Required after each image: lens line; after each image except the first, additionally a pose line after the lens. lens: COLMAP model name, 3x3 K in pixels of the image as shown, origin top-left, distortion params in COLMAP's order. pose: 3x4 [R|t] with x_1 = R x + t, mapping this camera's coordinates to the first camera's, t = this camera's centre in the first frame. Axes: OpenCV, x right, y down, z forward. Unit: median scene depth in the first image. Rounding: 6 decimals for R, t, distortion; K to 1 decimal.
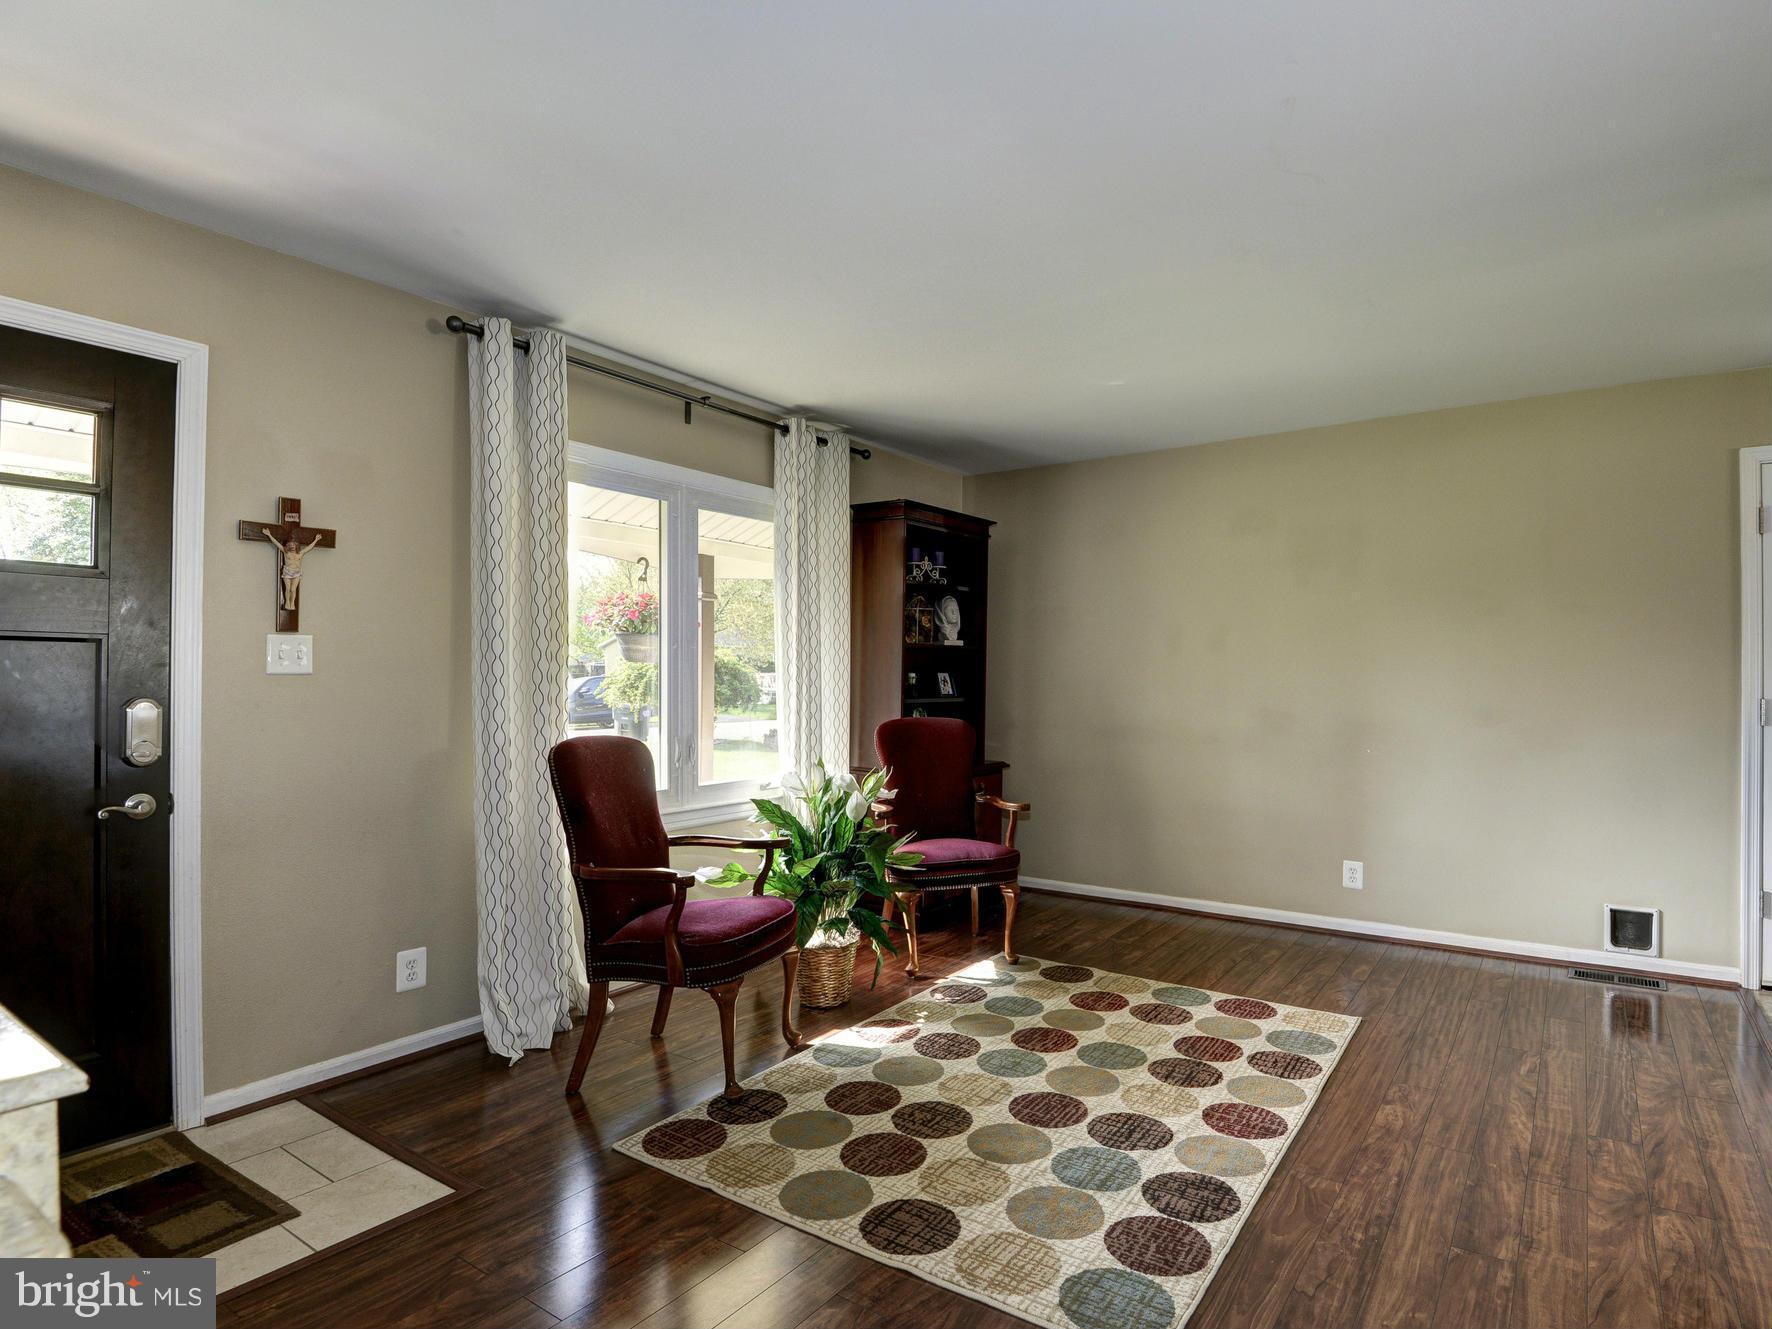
lens RADIAL K [[956.0, 0, 968.3], [0, 956.0, 673.7], [0, 0, 1]] dist [-0.001202, -0.002338]
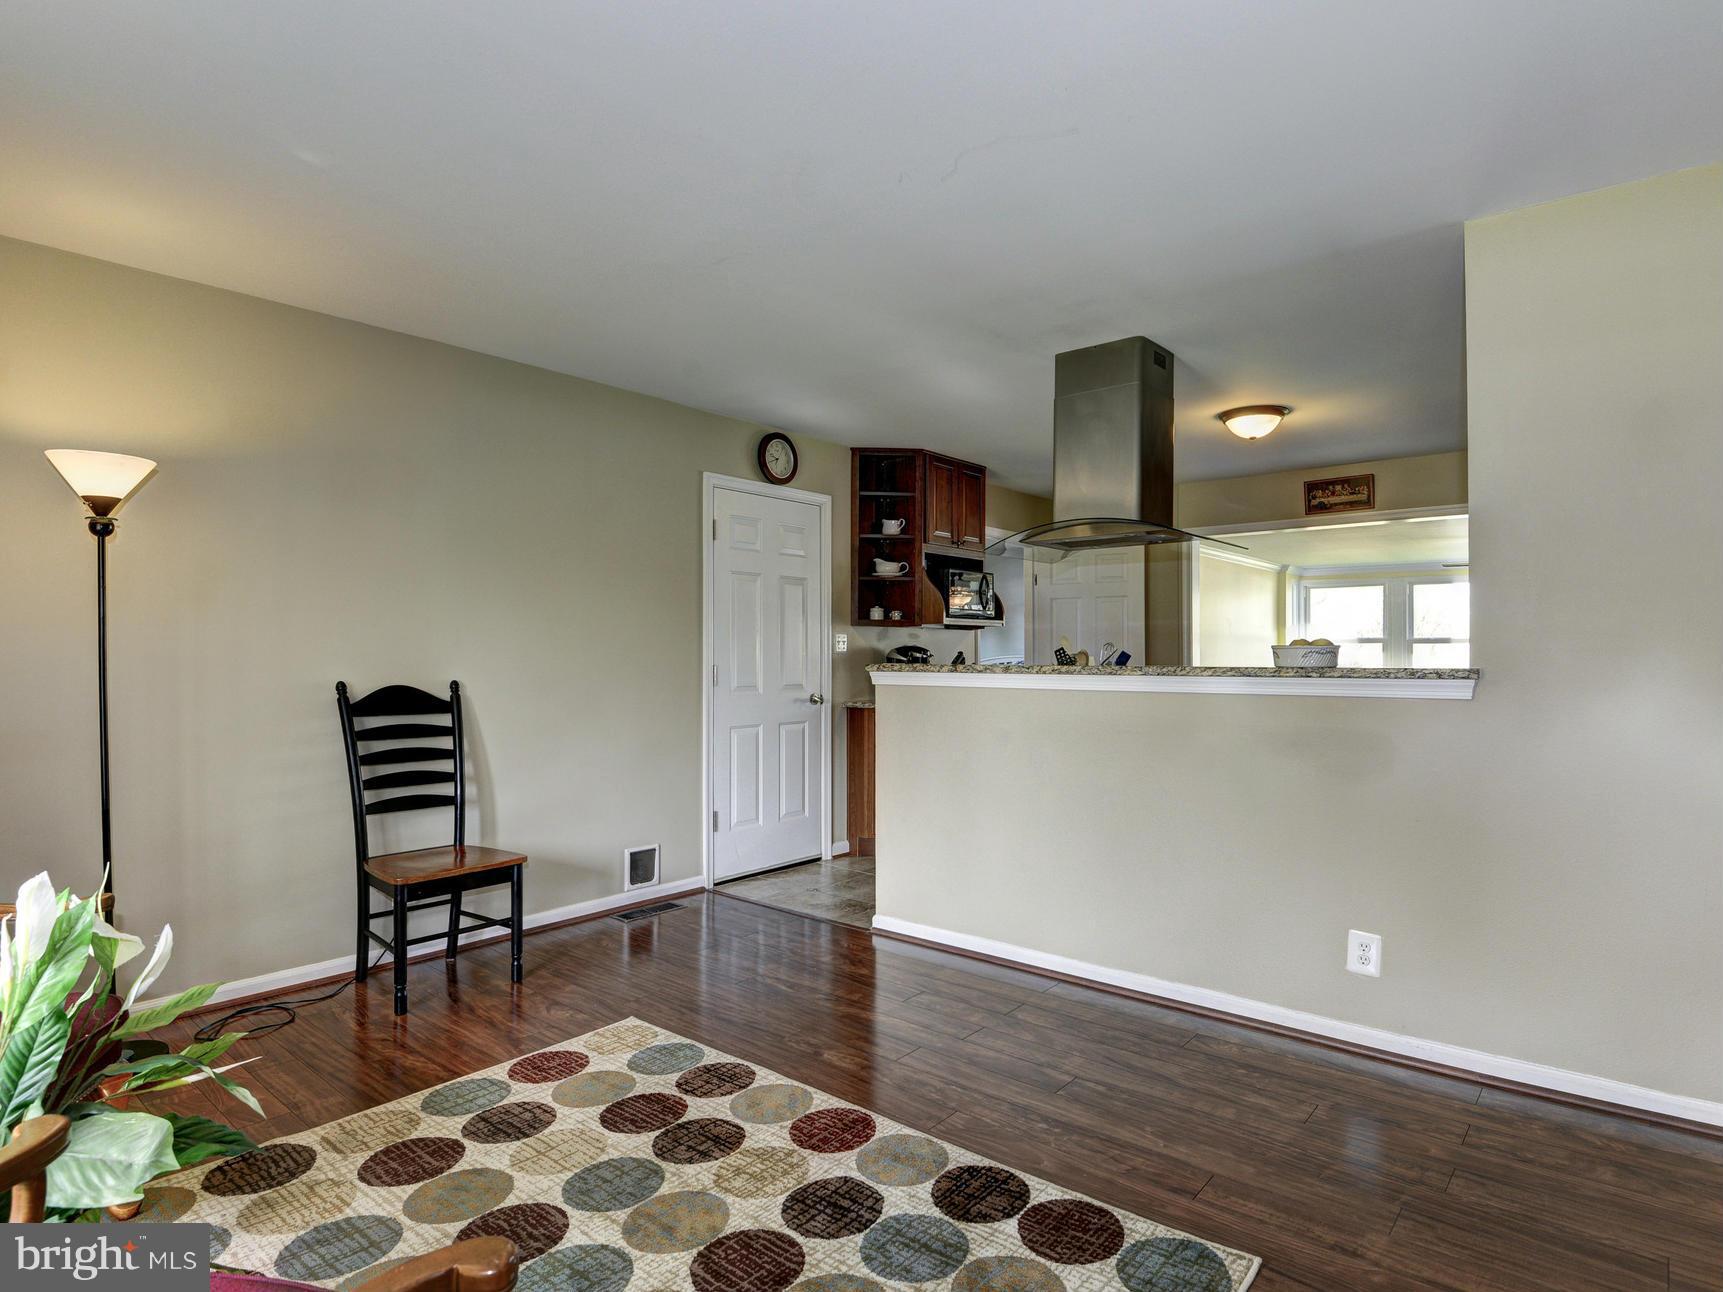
lens RADIAL K [[929.6, 0, 941.5], [0, 929.6, 654.9], [0, 0, 1]] dist [-0.001202, -0.002338]
pose [[0.097107, -0.002204, 0.995271, -0.507903], [-0.012328, 0.999918, 0.003417, 0.005321], [-0.995198, -0.012602, 0.097072, 0.700903]]
